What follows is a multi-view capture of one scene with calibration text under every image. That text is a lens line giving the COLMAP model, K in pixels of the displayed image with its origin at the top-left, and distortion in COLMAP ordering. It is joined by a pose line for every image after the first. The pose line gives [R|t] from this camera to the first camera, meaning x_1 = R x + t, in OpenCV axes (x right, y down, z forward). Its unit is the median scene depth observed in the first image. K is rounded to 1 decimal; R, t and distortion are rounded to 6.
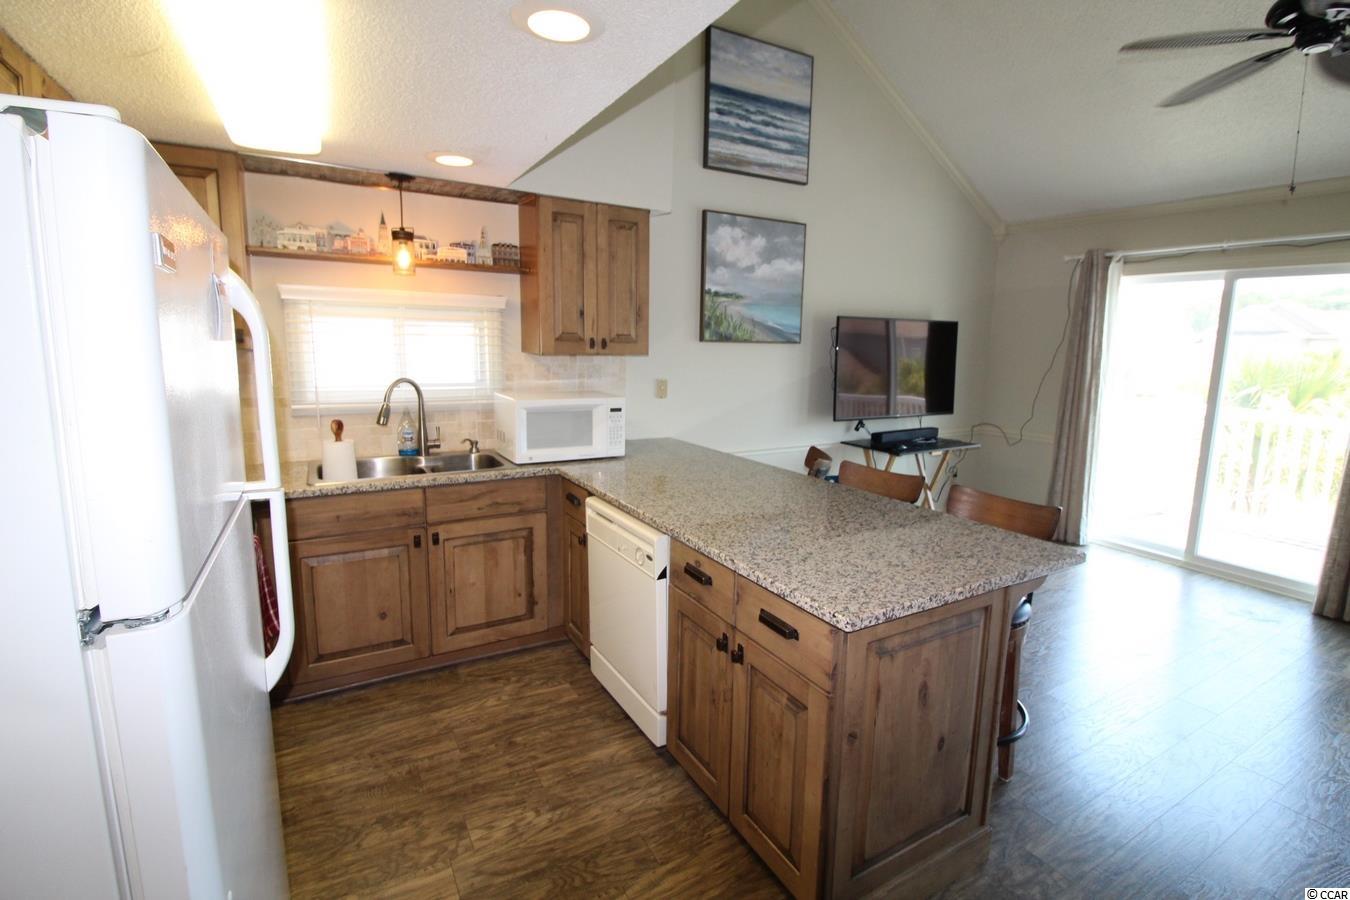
lens RADIAL K [[626.3, 0, 680.5], [0, 626.3, 440.0], [0, 0, 1]] dist [-0.003886, -0.010329]
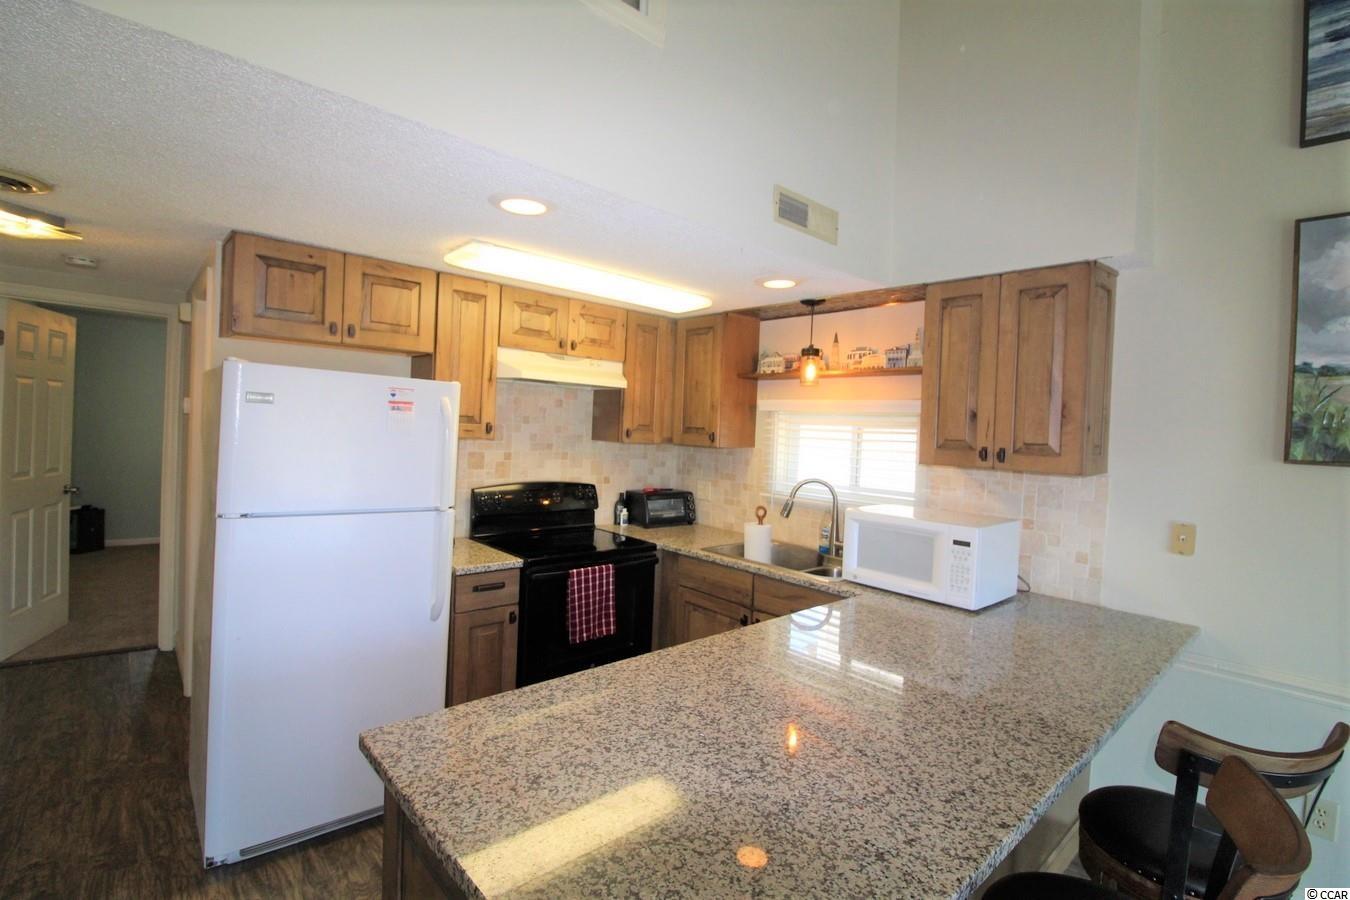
lens RADIAL K [[626.3, 0, 684.0], [0, 626.3, 441.2], [0, 0, 1]] dist [-0.003886, -0.010329]
pose [[0.212052, 0.011197, -0.977194, 0.451186], [-0.185432, 0.982230, -0.028985, -0.069831], [0.959505, 0.187349, 0.210360, 0.424624]]
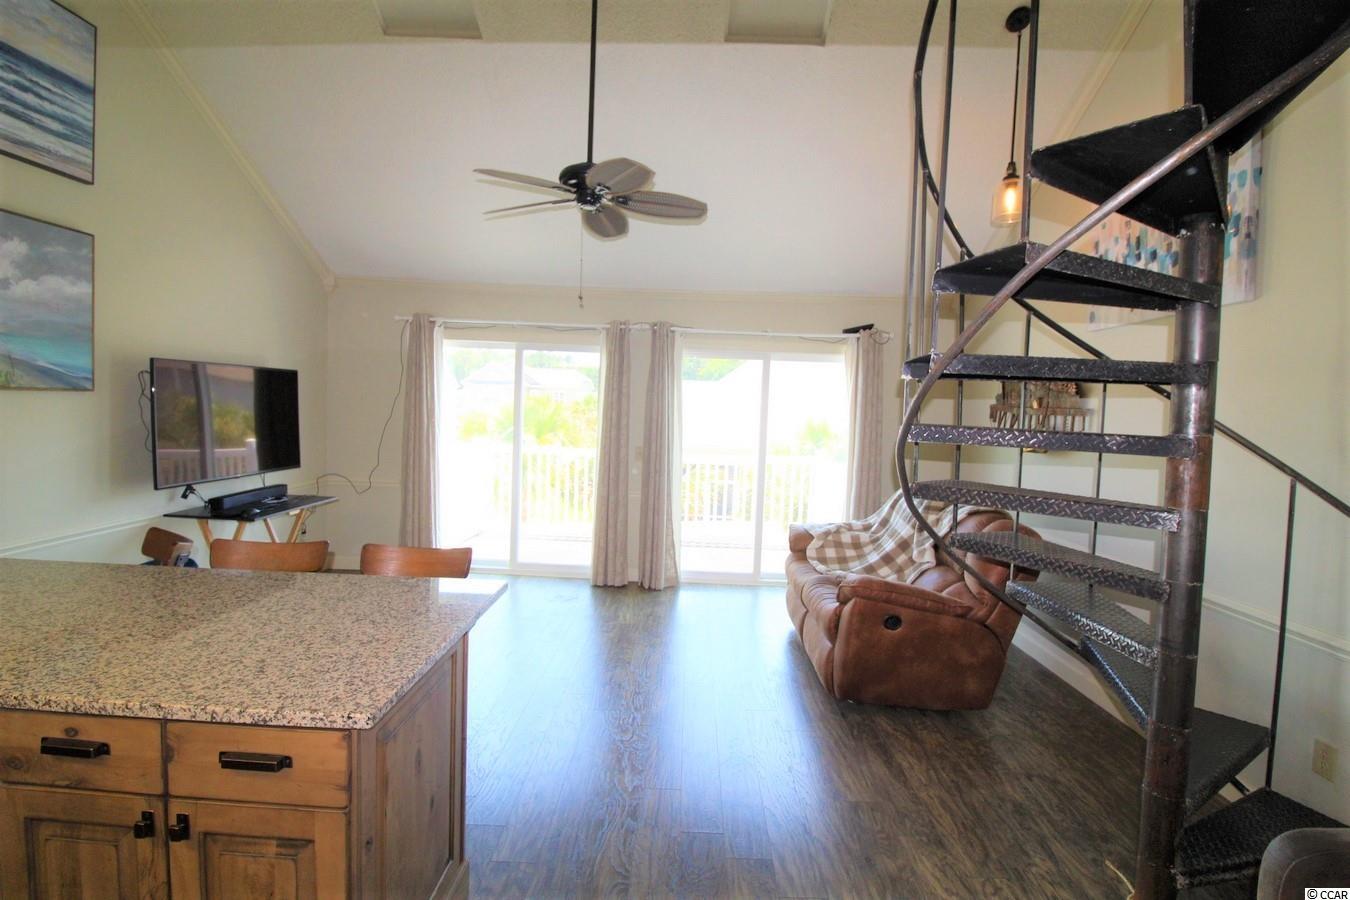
lens RADIAL K [[626.3, 0, 680.4], [0, 626.3, 438.9], [0, 0, 1]] dist [-0.003886, -0.010329]
pose [[0.514105, -0.043845, 0.856606, -0.094596], [0.102428, 0.994684, -0.010561, -0.021243], [-0.851590, 0.093170, 0.515863, 0.036387]]
